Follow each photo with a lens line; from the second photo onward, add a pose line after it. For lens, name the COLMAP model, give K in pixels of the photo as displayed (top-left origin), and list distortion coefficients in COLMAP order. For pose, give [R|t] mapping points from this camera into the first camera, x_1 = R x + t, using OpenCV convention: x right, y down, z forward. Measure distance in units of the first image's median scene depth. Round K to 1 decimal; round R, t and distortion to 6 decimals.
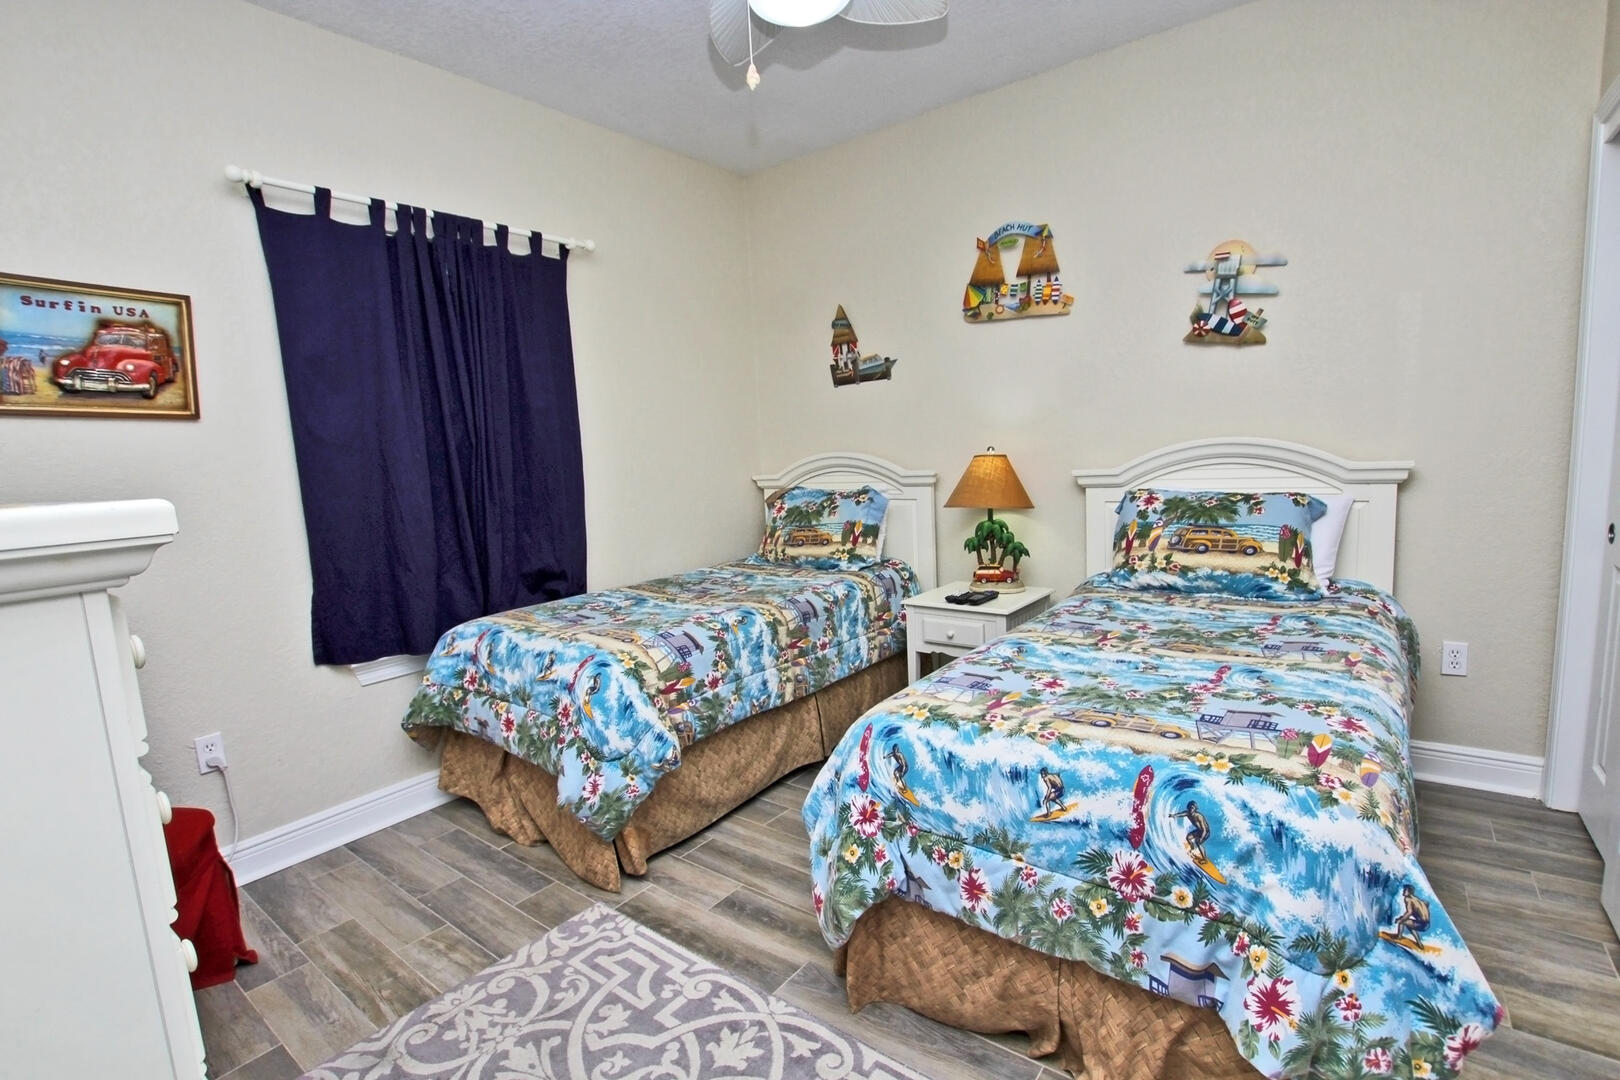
lens RADIAL K [[753.7, 0, 810.0], [0, 753.7, 540.0], [0, 0, 1]] dist [-0.035206, 0.005833]
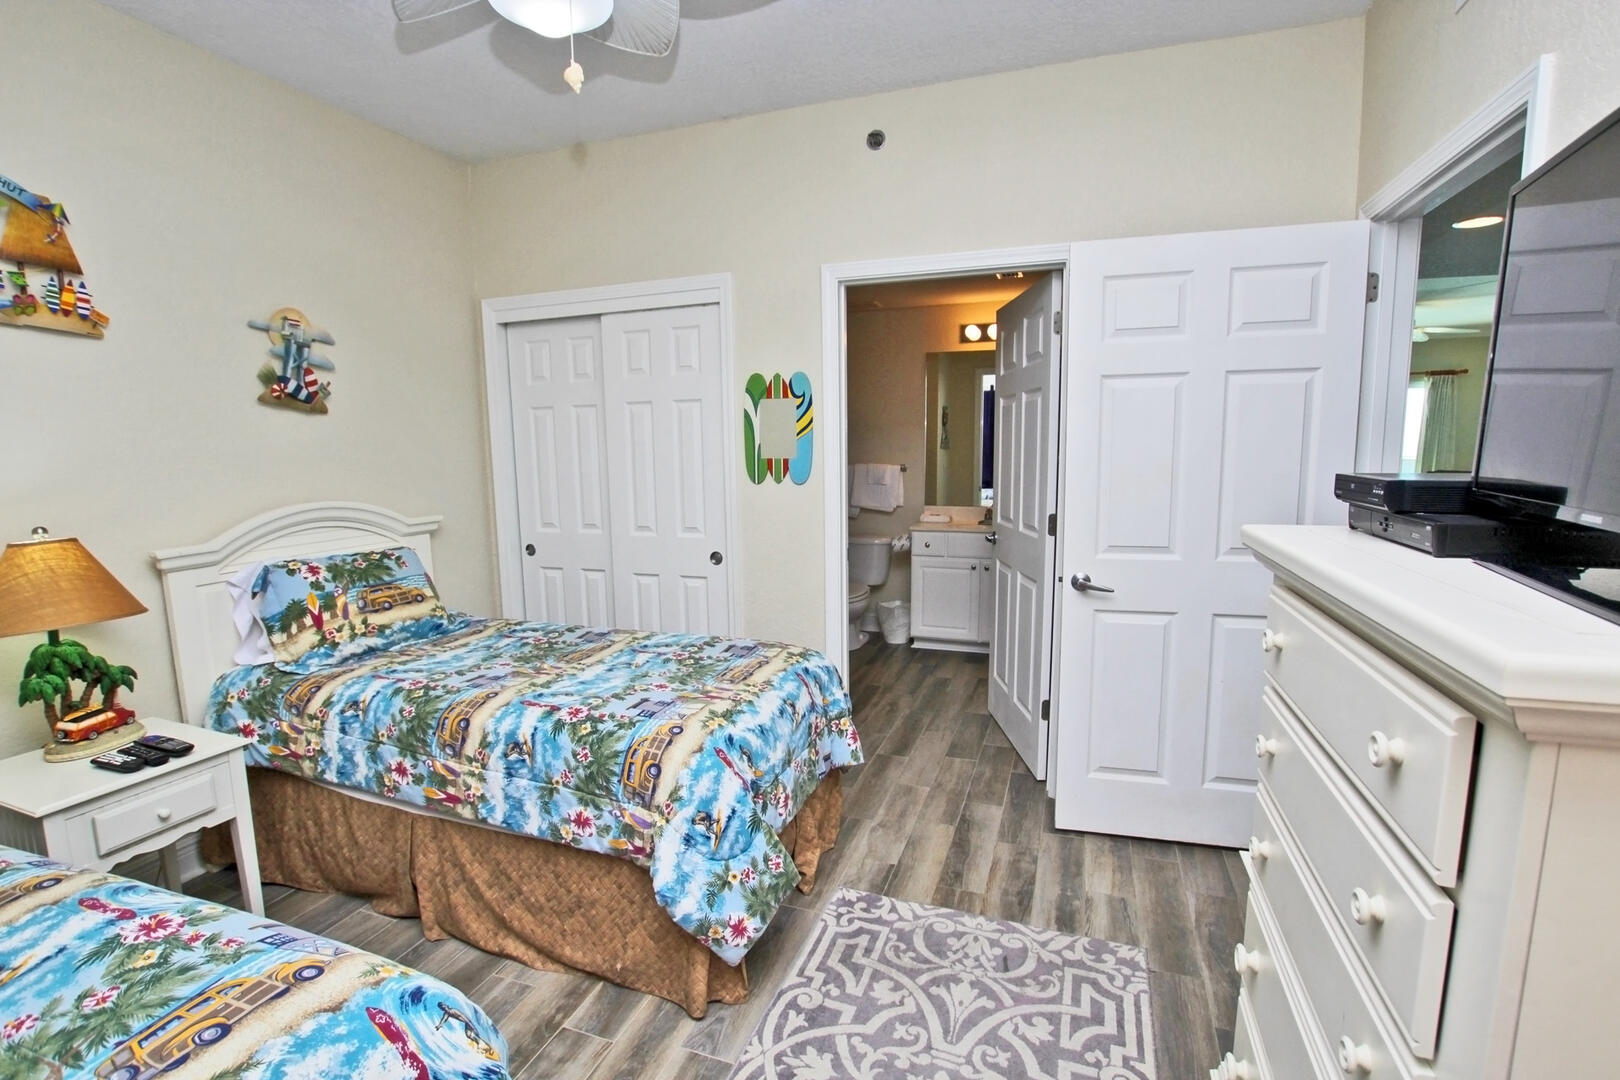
lens RADIAL K [[753.7, 0, 810.0], [0, 753.7, 540.0], [0, 0, 1]] dist [-0.035206, 0.005833]
pose [[-0.298963, -0.064328, 0.952094, -0.650951], [0.145991, 0.982897, 0.112251, -0.110332], [-0.943031, 0.172556, -0.284458, 0.714881]]
